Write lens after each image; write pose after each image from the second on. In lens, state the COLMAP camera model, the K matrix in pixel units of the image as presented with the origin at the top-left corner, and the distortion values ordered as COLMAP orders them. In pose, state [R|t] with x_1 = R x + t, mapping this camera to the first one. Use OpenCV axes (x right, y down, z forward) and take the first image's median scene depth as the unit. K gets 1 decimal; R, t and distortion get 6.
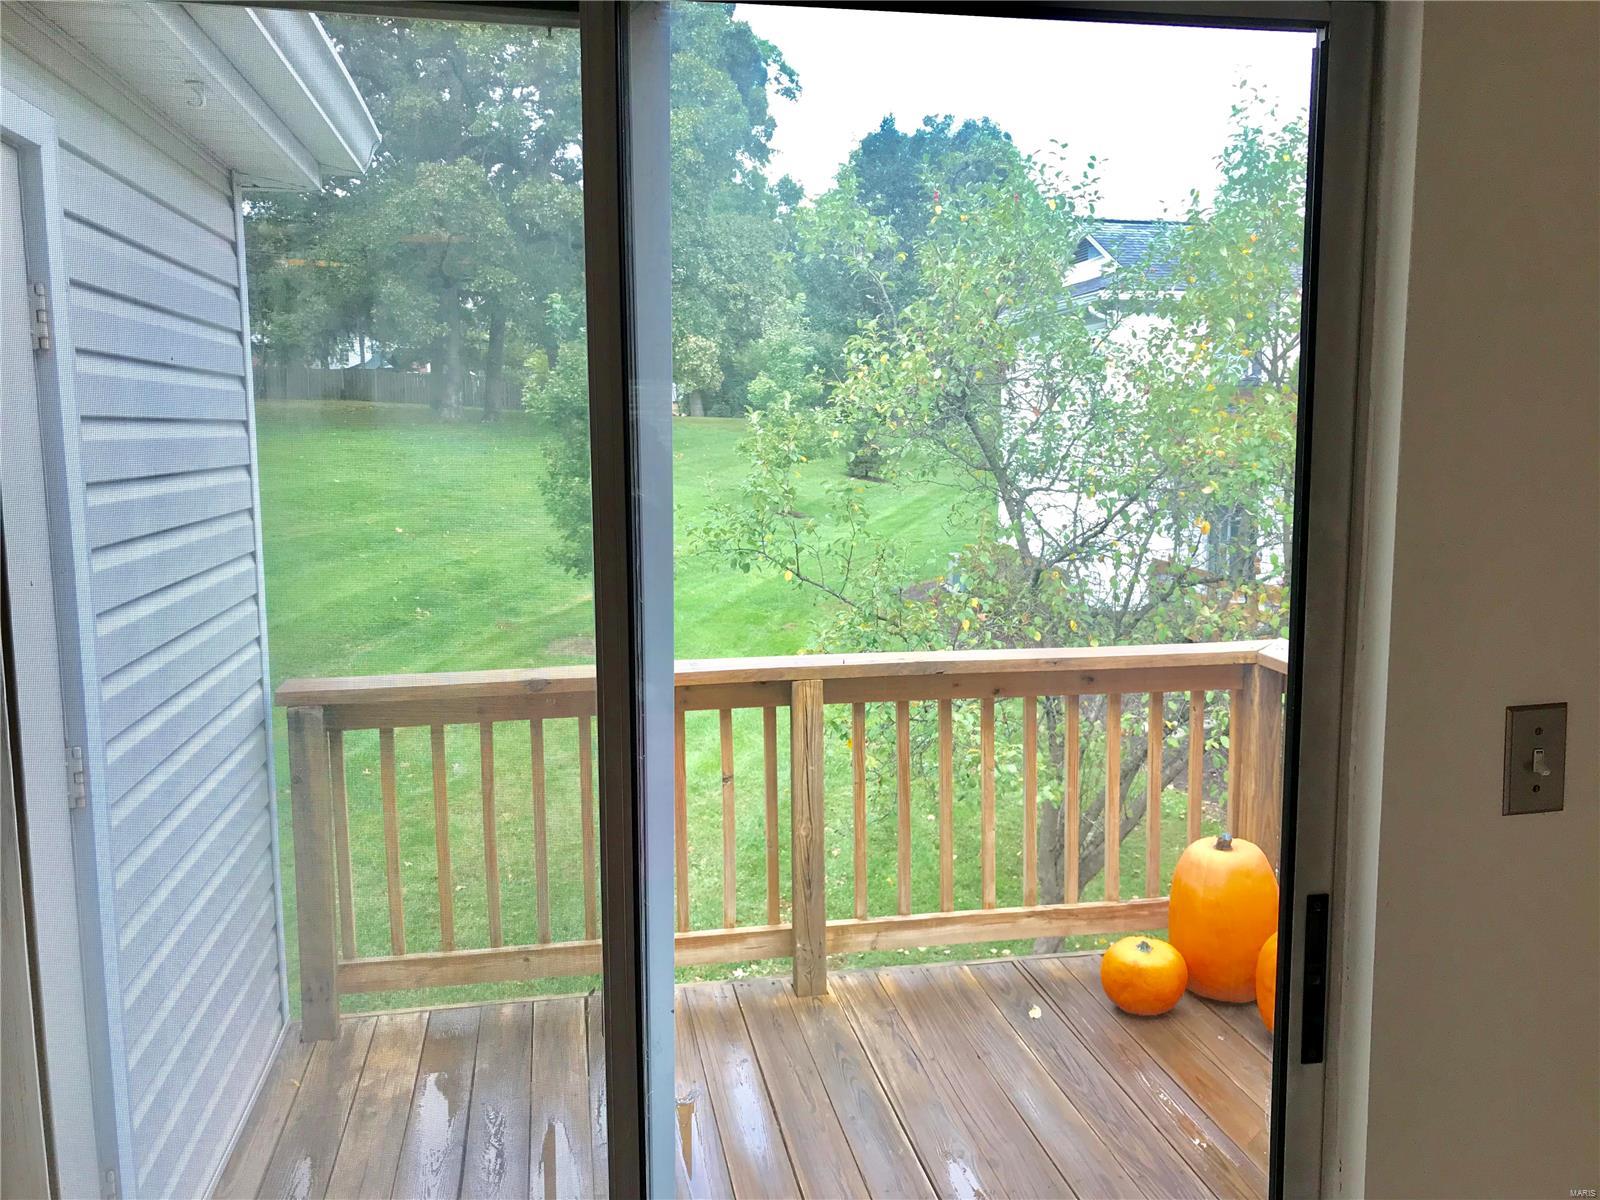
lens RADIAL K [[1304.5, 0, 797.4], [0, 1304.5, 591.7], [0, 0, 1]] dist [0.179775, -0.675163]
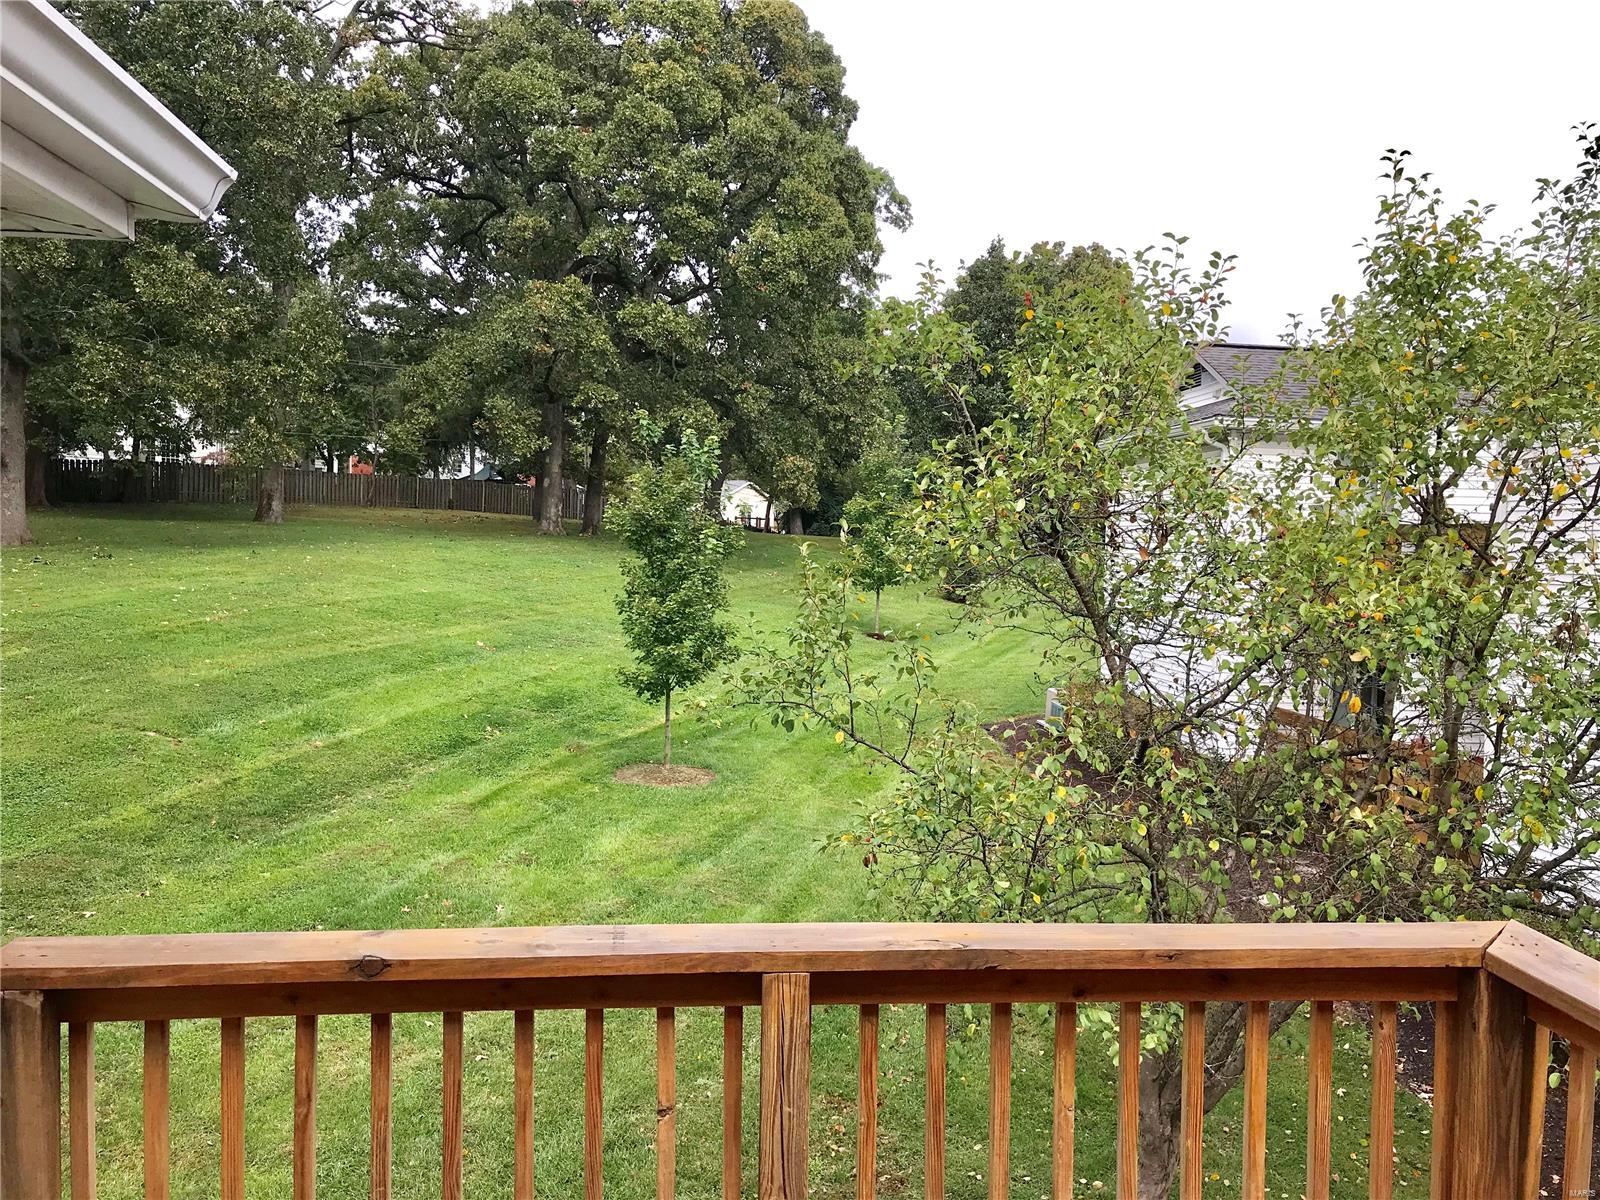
lens RADIAL K [[1302.0, 0, 801.6], [0, 1302.0, 594.4], [0, 0, 1]] dist [0.043683, -0.065005]
pose [[0.996654, 0.030980, -0.075643, 0.023613], [-0.037395, 0.995687, -0.084910, -0.026103], [0.072686, 0.087455, 0.993513, 0.133481]]
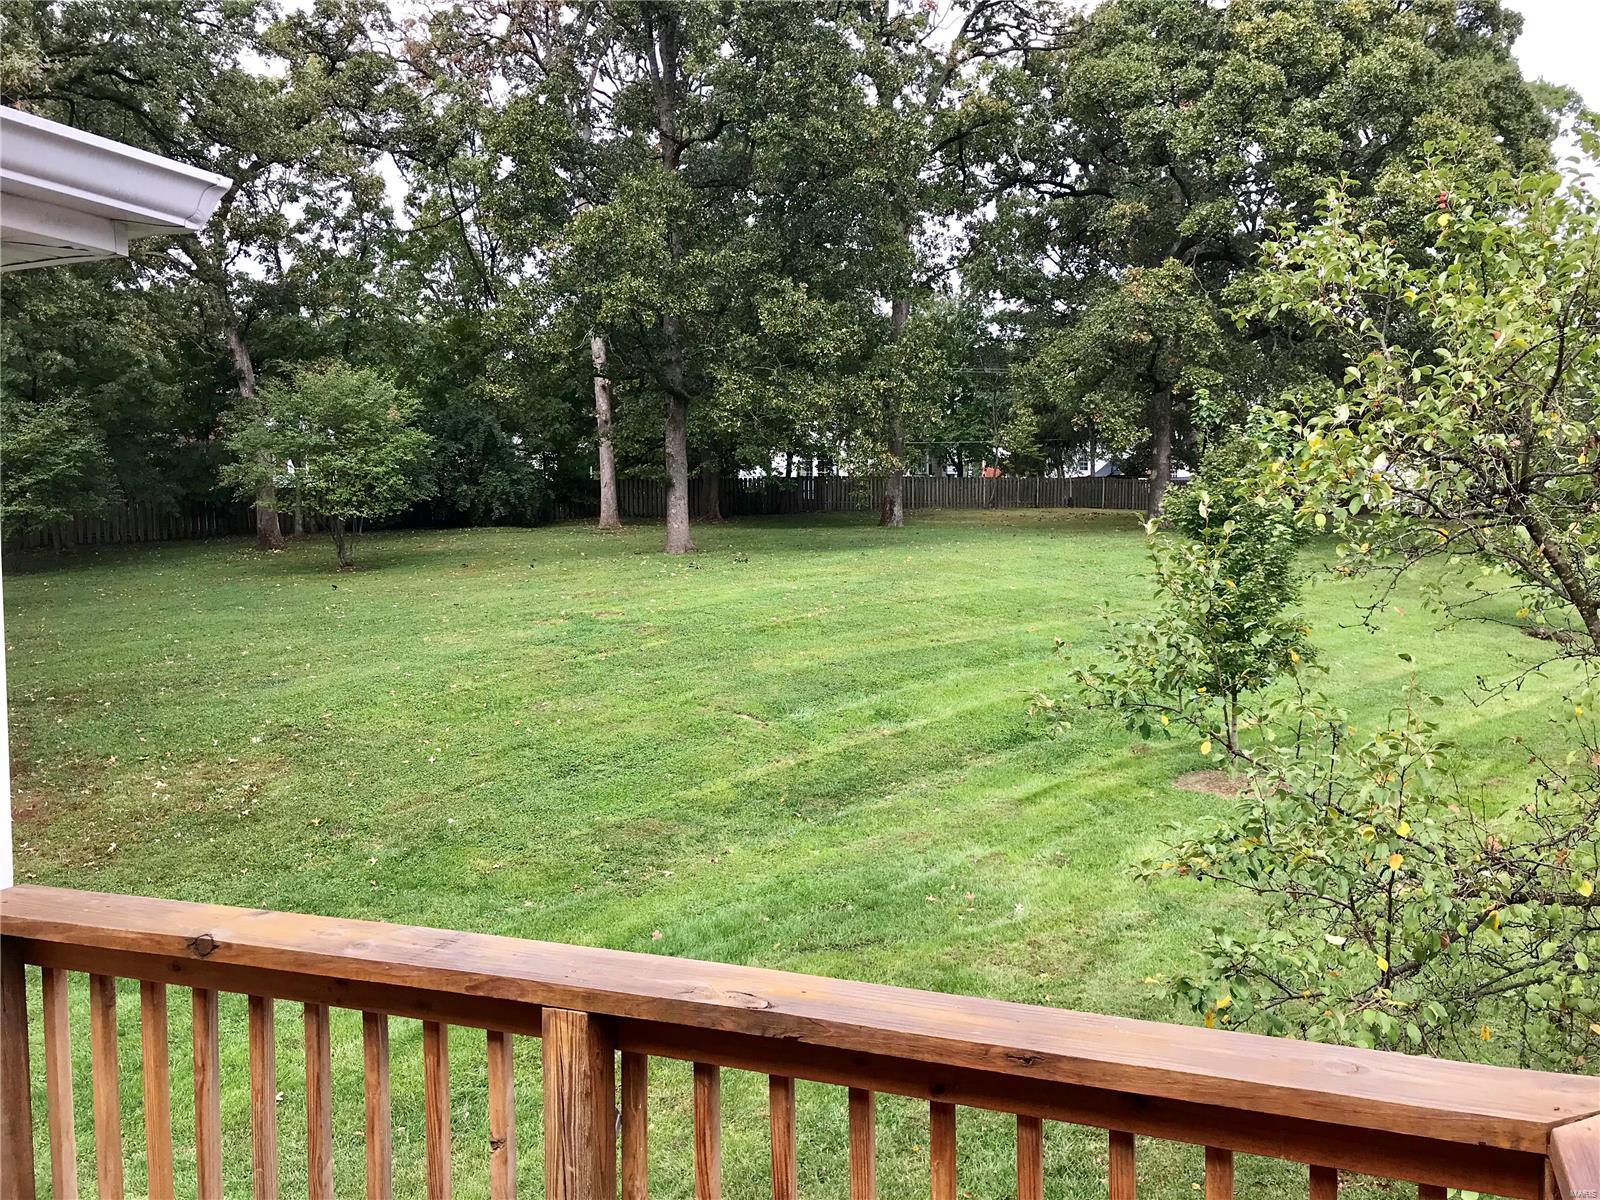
lens RADIAL K [[1302.0, 0, 801.6], [0, 1302.0, 594.4], [0, 0, 1]] dist [0.043683, -0.065005]
pose [[0.841700, 0.022493, -0.539477, 0.156013], [-0.063668, 0.996296, -0.057796, -0.033089], [0.536179, 0.082995, 0.840014, 0.227145]]
